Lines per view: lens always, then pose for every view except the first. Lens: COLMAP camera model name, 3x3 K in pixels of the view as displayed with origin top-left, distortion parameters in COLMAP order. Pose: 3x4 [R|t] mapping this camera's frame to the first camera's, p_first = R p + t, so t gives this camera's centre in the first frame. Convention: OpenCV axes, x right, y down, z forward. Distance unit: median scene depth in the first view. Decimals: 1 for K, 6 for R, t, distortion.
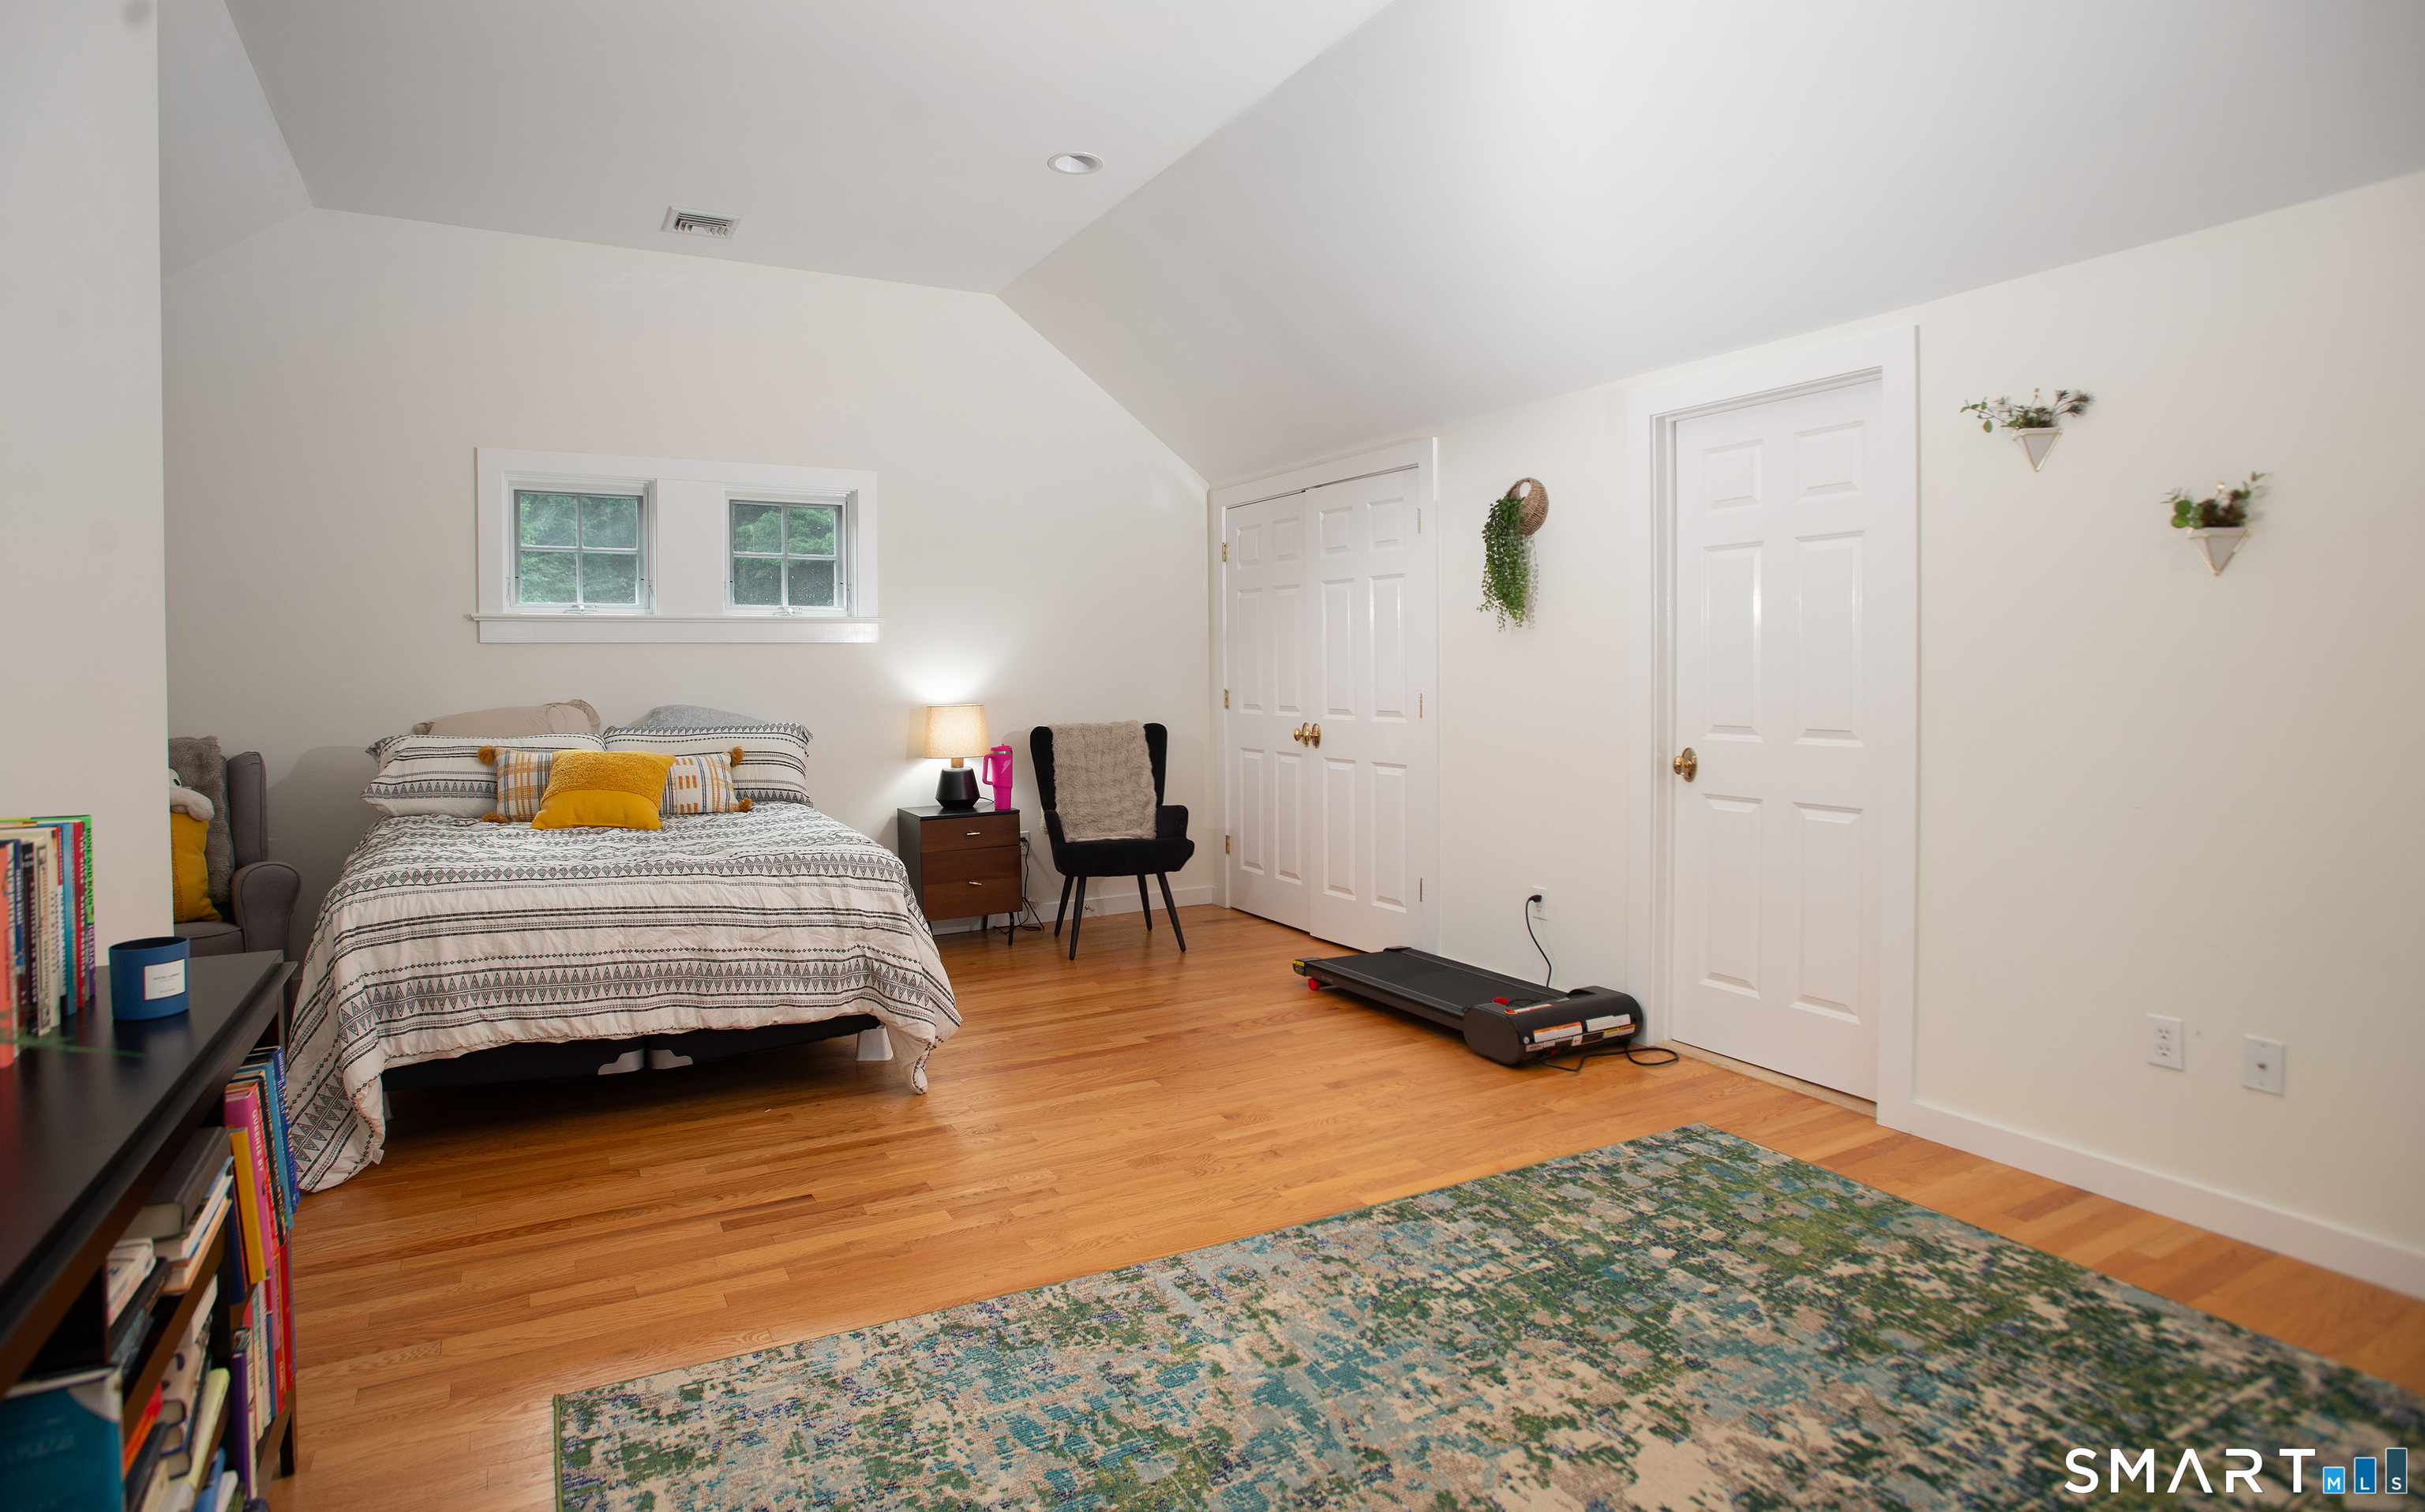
lens RADIAL K [[1265.2, 0, 1212.5], [0, 1265.2, 756.0], [0, 0, 1]] dist [-0.049972, -0.000020]
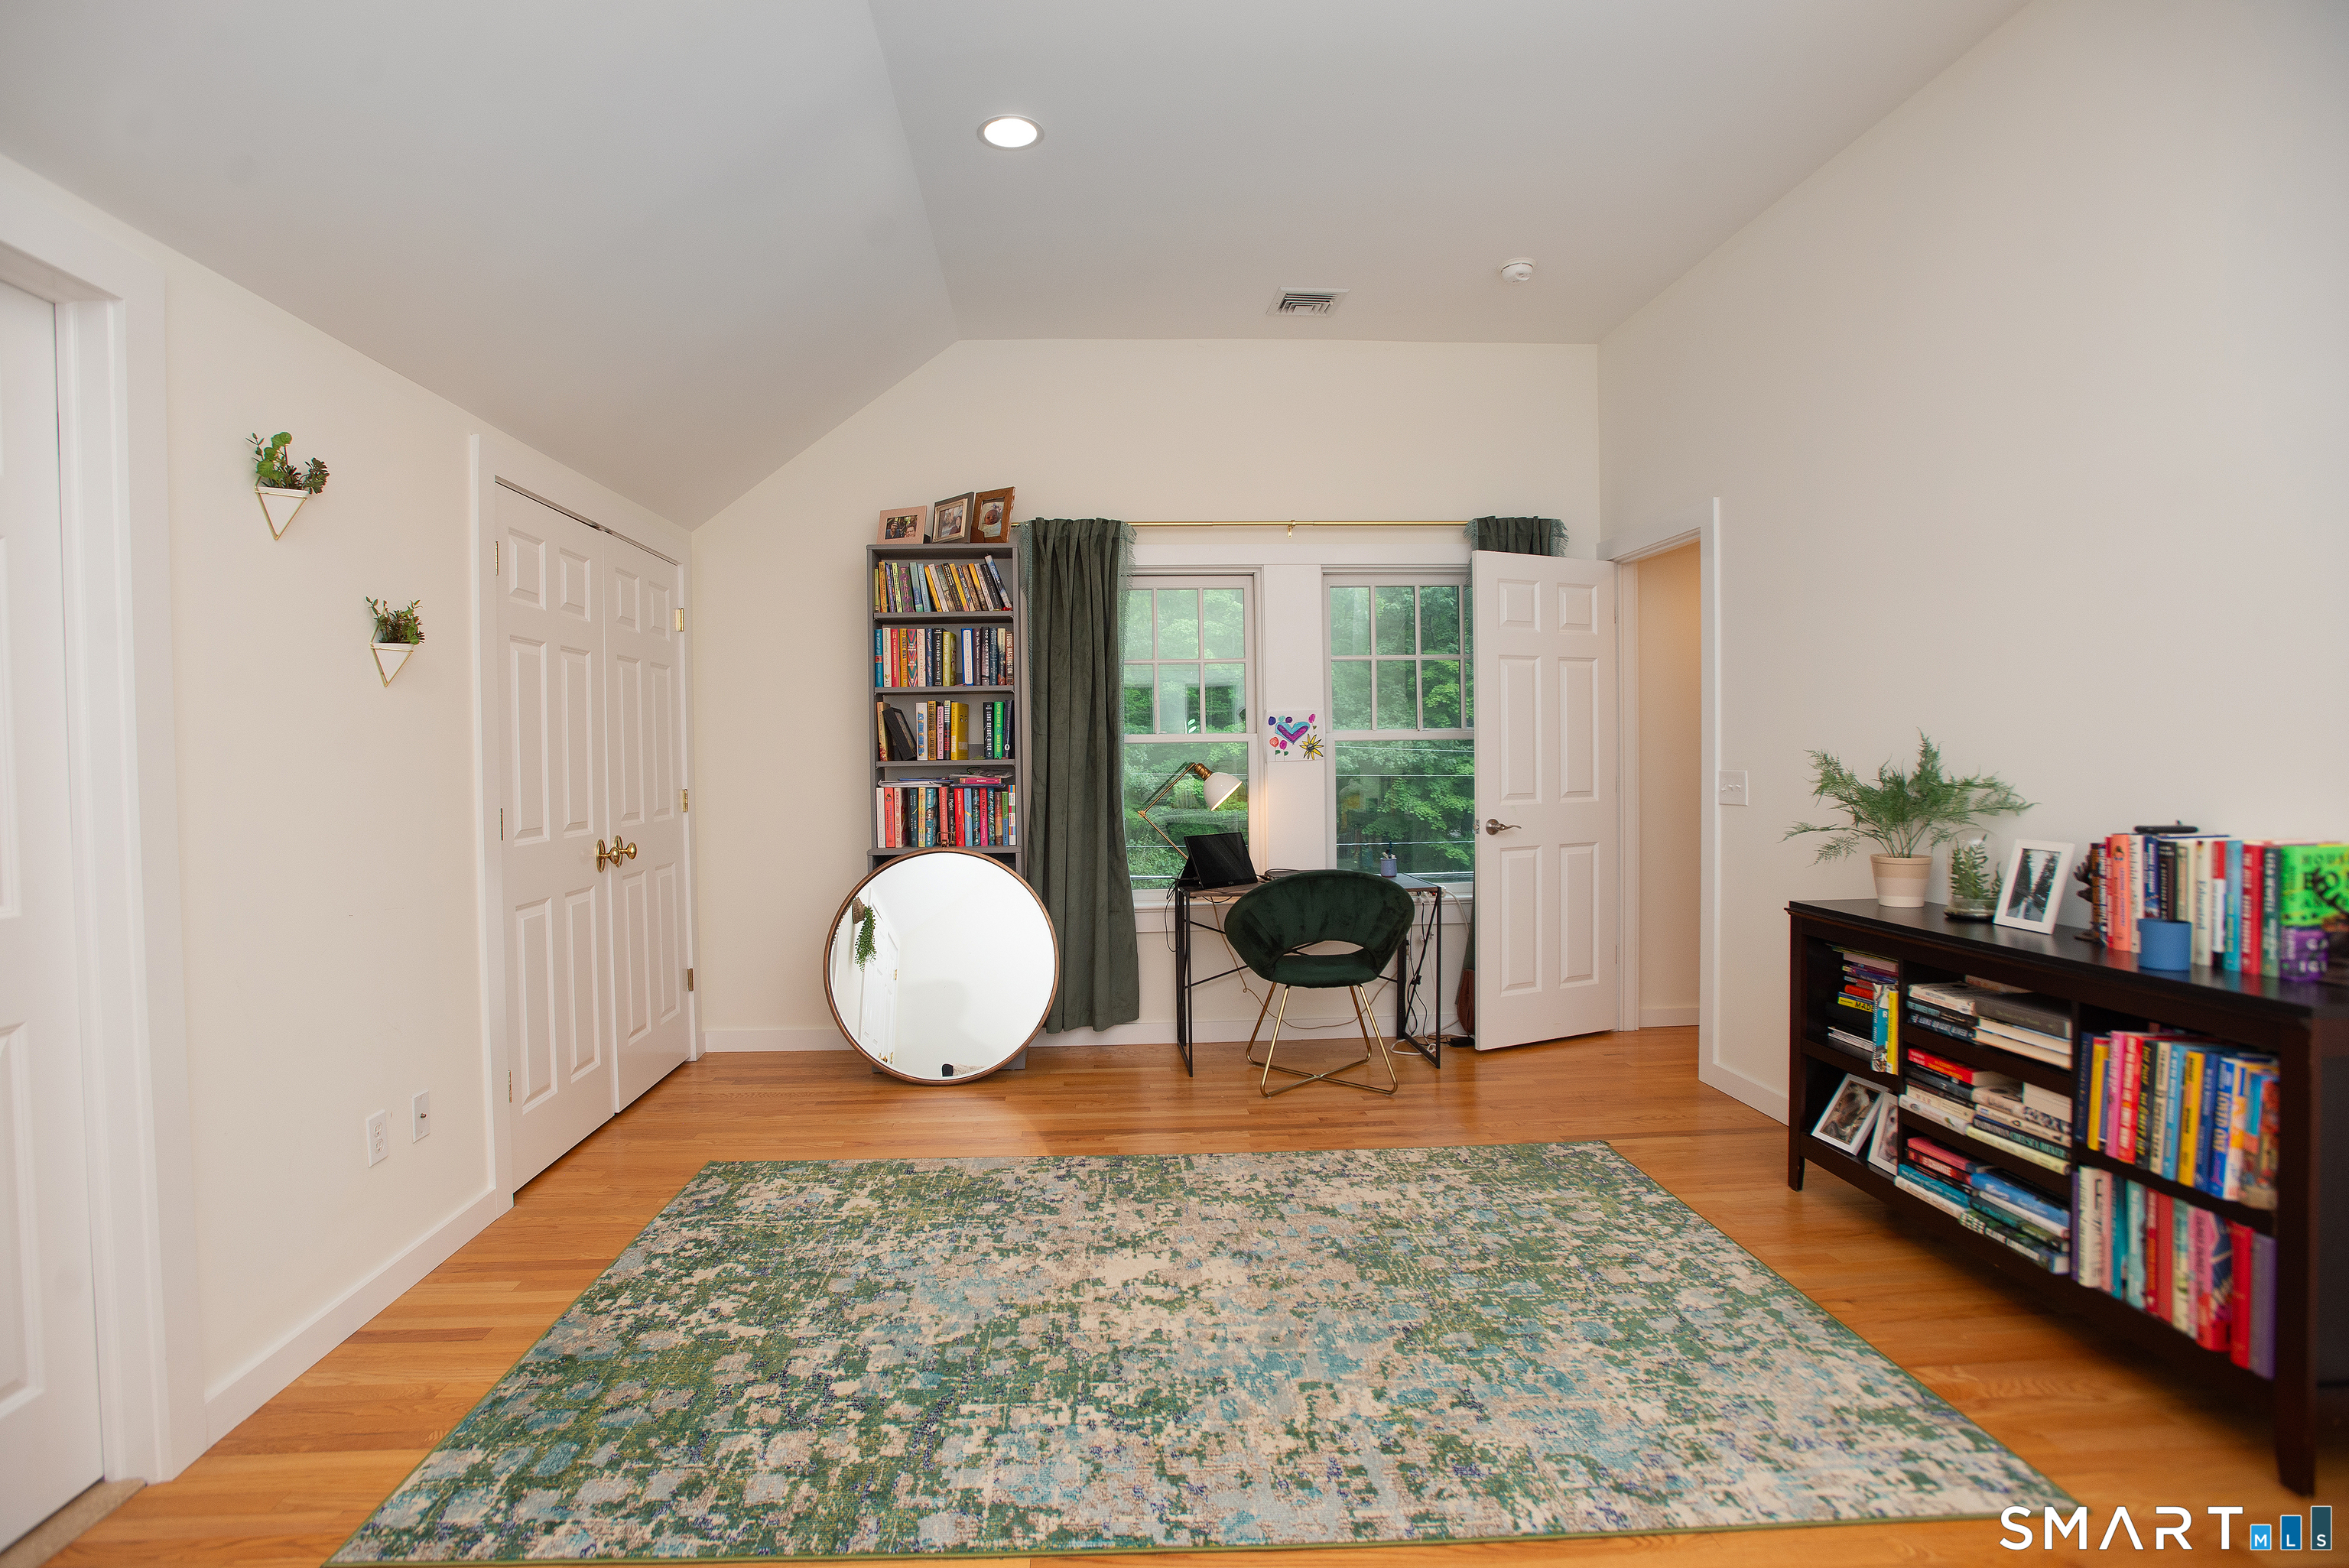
lens RADIAL K [[1137.6, 0, 1156.2], [0, 1137.6, 781.6], [0, 0, 1]] dist [-0.070980, 0.024728]
pose [[-0.894157, 0.009310, 0.447657, -0.237574], [0.050768, 0.995444, 0.080703, -0.112881], [-0.444866, 0.094888, -0.890556, 1.724129]]
